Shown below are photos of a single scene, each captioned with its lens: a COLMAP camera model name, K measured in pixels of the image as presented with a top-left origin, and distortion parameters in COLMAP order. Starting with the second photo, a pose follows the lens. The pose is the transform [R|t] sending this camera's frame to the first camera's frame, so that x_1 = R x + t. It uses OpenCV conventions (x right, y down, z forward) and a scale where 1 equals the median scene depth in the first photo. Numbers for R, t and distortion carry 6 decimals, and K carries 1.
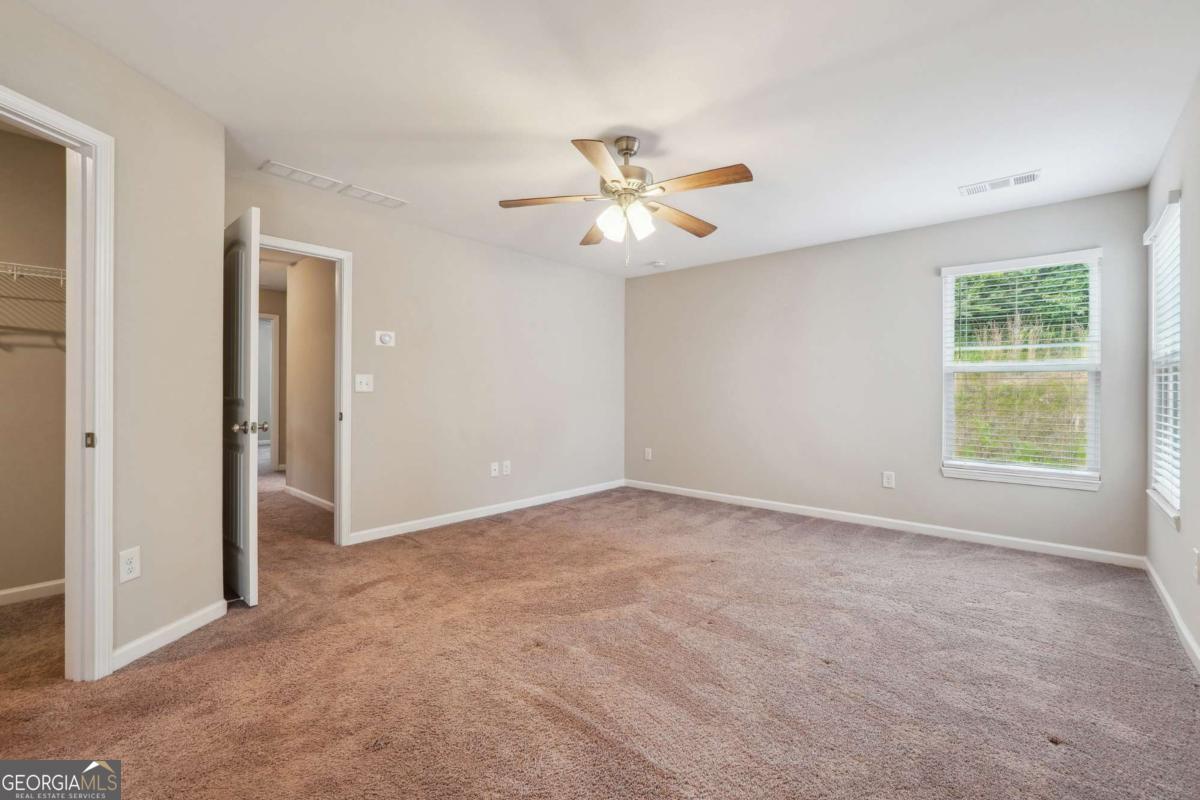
lens RADIAL K [[519.3, 0, 598.0], [0, 519.3, 393.2], [0, 0, 1]] dist [-0.016860, 0.006287]
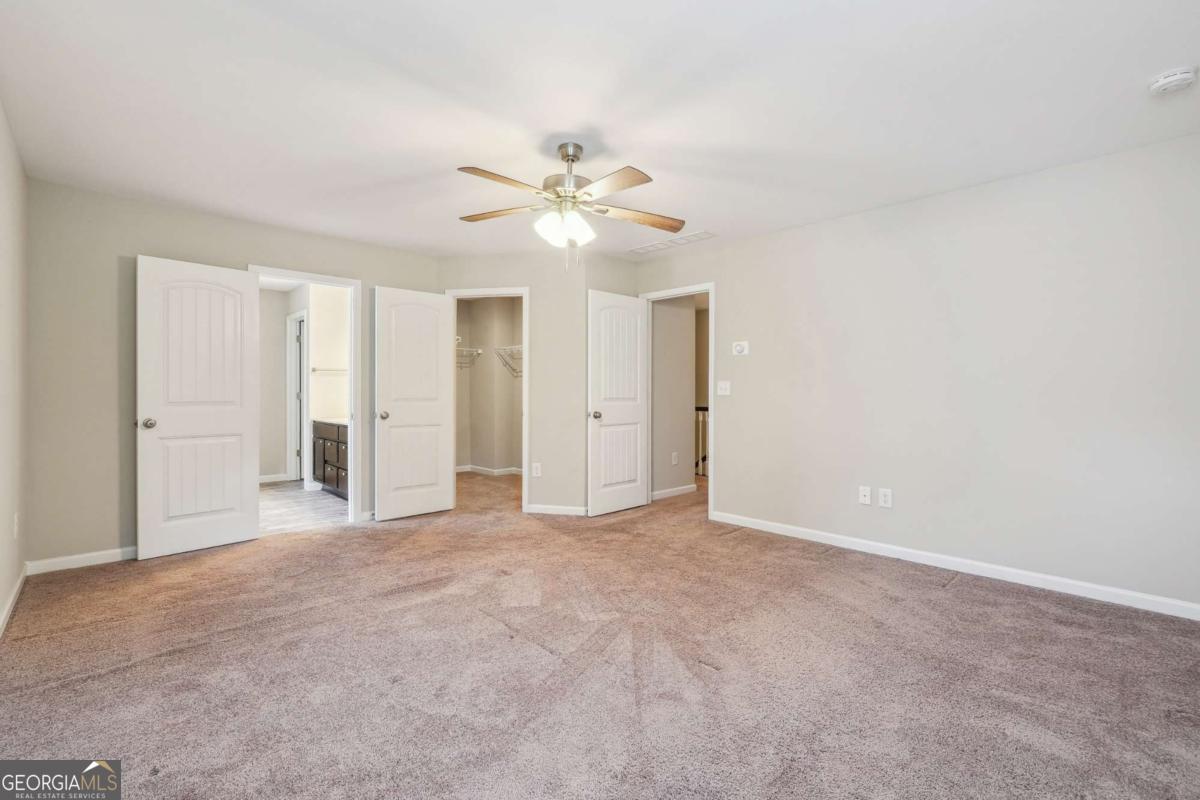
lens RADIAL K [[519.3, 0, 604.1], [0, 519.3, 390.3], [0, 0, 1]] dist [-0.016860, 0.006287]
pose [[-0.065122, -0.008360, -0.997842, 0.910905], [-0.007037, 0.999944, -0.007918, -0.003940], [0.997853, 0.006506, -0.065177, 0.979236]]
